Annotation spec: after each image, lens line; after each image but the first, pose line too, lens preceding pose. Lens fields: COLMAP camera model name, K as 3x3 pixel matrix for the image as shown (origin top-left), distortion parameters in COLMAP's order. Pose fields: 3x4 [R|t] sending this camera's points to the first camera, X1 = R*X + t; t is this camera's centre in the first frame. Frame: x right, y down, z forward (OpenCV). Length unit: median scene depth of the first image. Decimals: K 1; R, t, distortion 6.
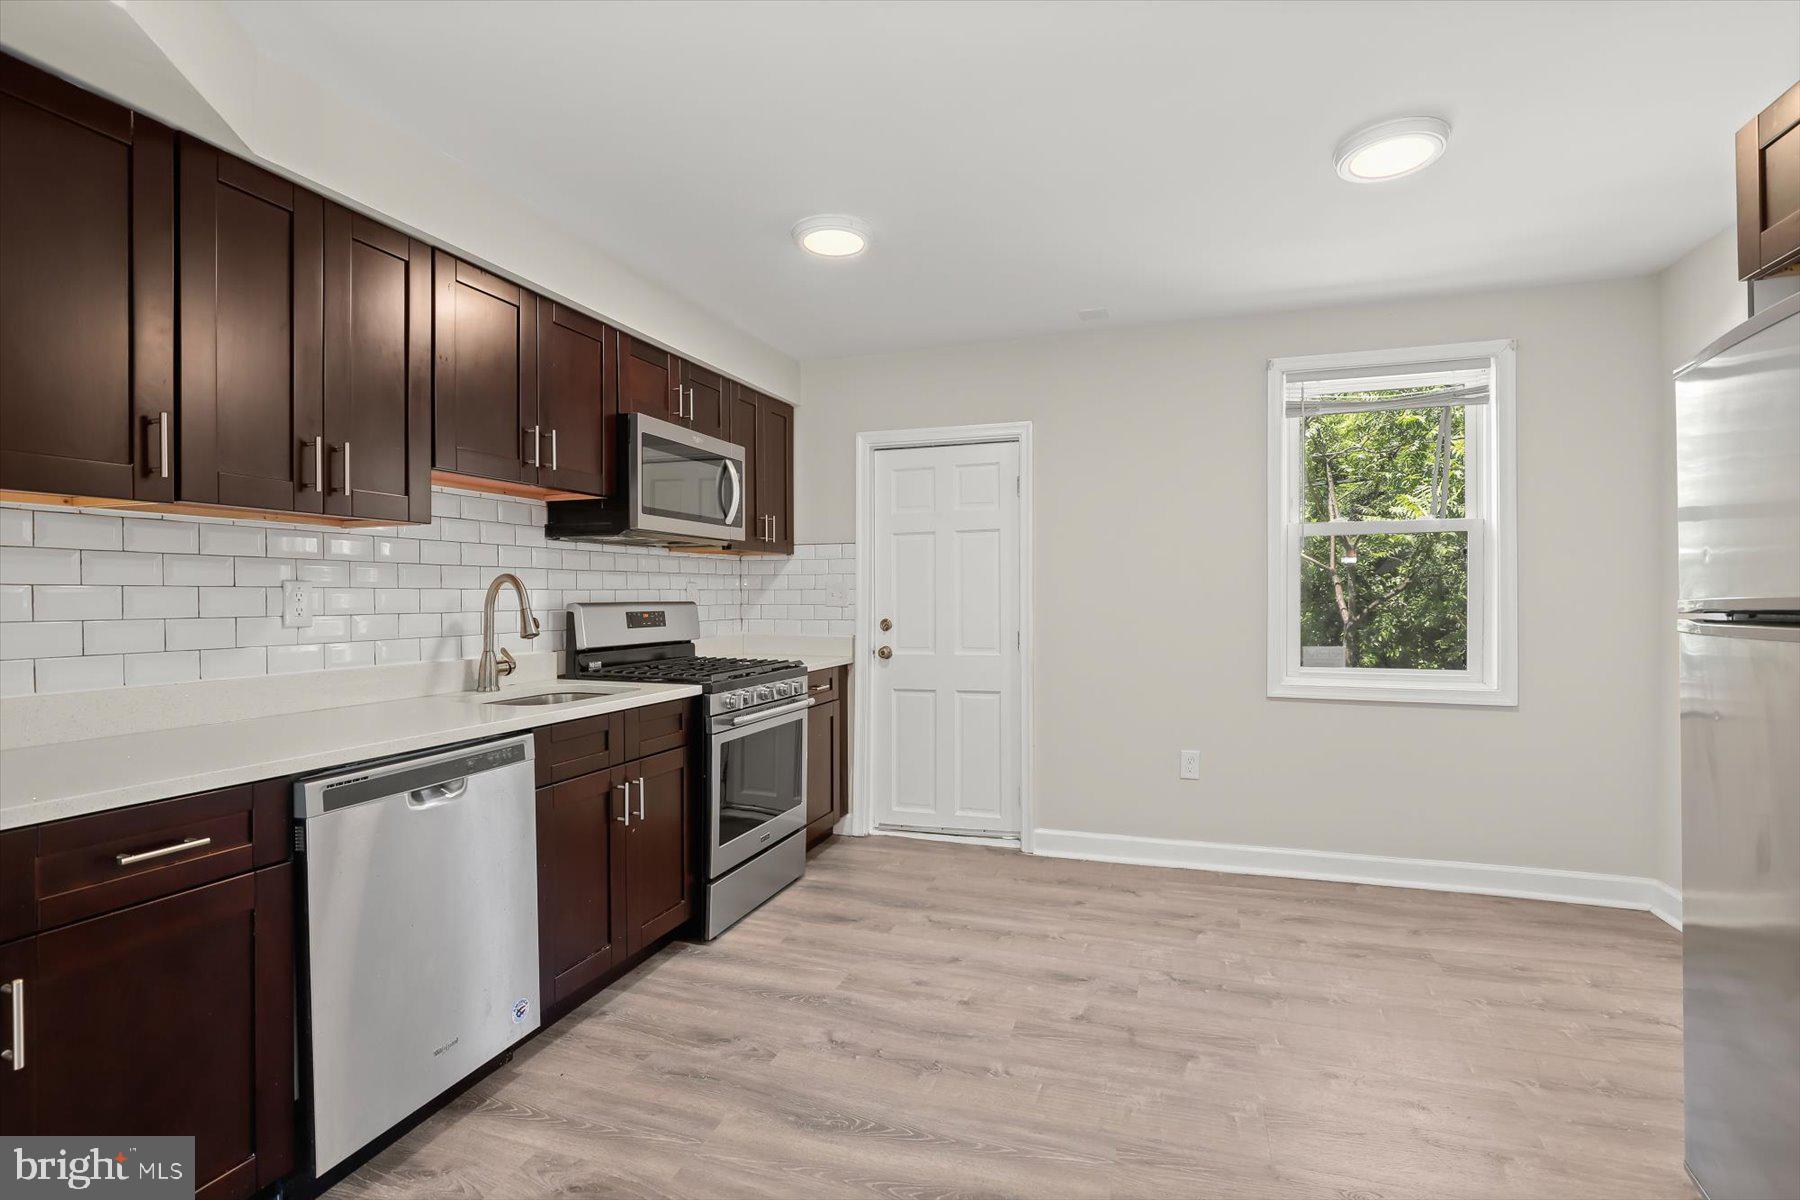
lens RADIAL K [[839.4, 0, 877.4], [0, 839.4, 603.1], [0, 0, 1]] dist [0.008074, 0.000064]
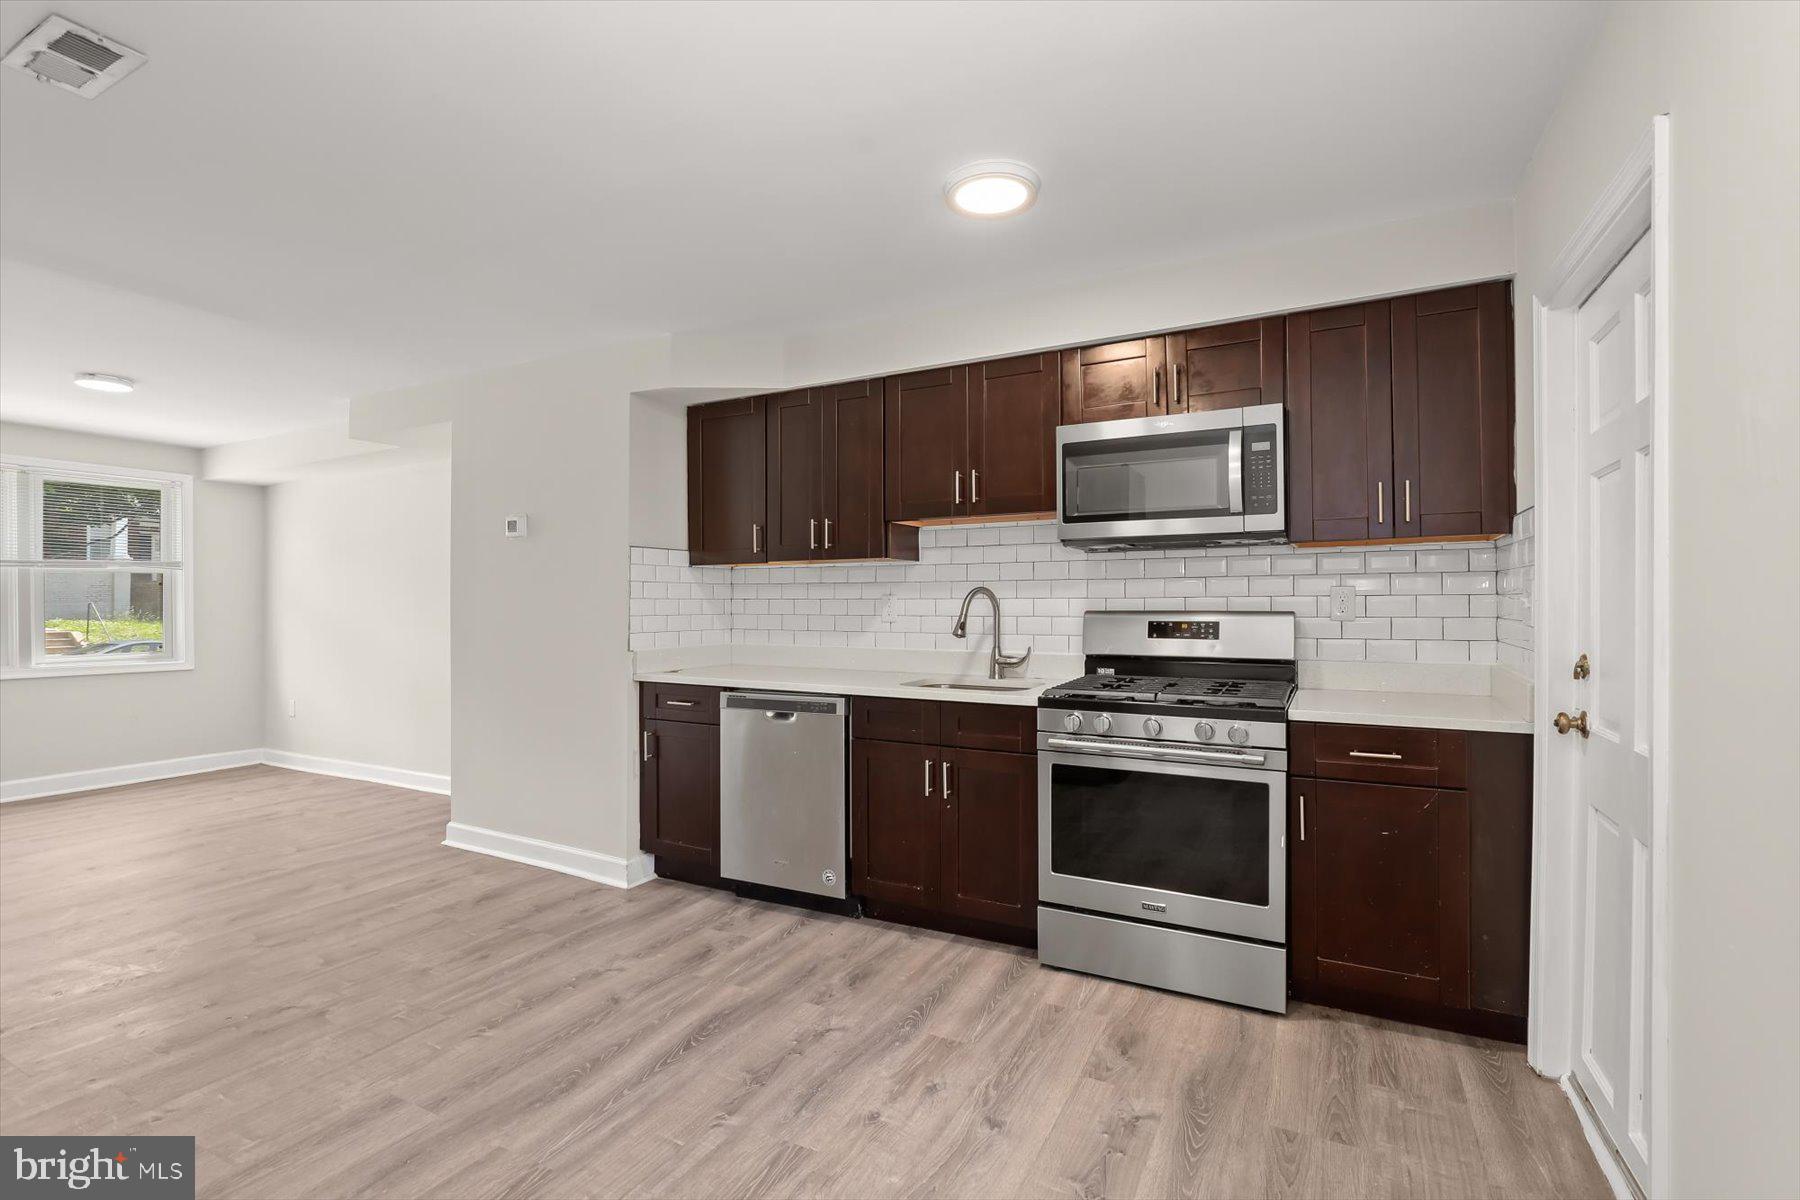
lens RADIAL K [[811.8, 0, 903.7], [0, 811.8, 605.7], [0, 0, 1]] dist [0.000848, 0.000177]
pose [[-0.121728, 0.007561, -0.992535, 0.727642], [-0.006220, 0.999946, 0.008380, -0.014421], [0.992544, 0.007193, -0.121675, 0.942506]]
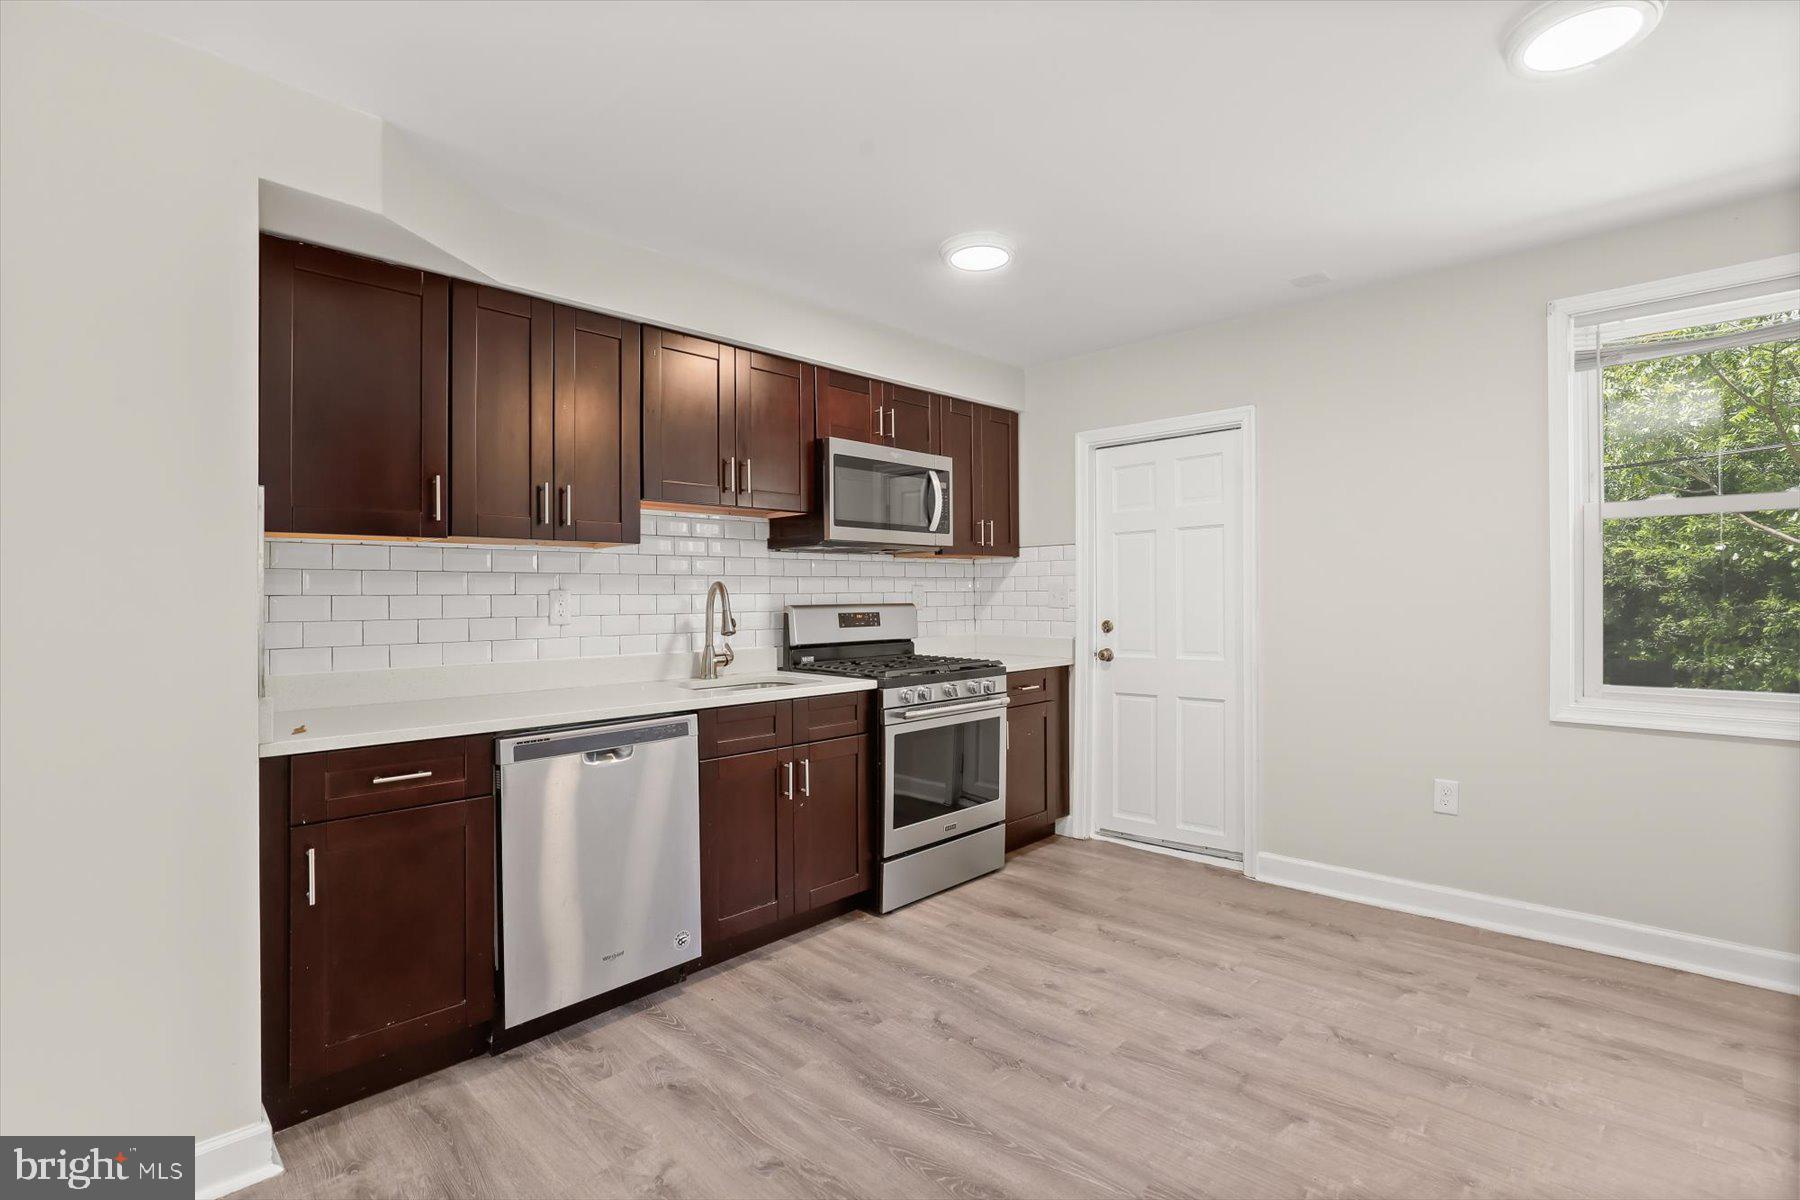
lens RADIAL K [[826.4, 0, 892.3], [0, 826.4, 599.4], [0, 0, 1]] dist [-0.002340, 0.000698]
pose [[0.910816, -0.004075, -0.412792, 0.252919], [0.002532, 0.999988, -0.004284, -0.003152], [0.412804, 0.002857, 0.910815, 0.024184]]
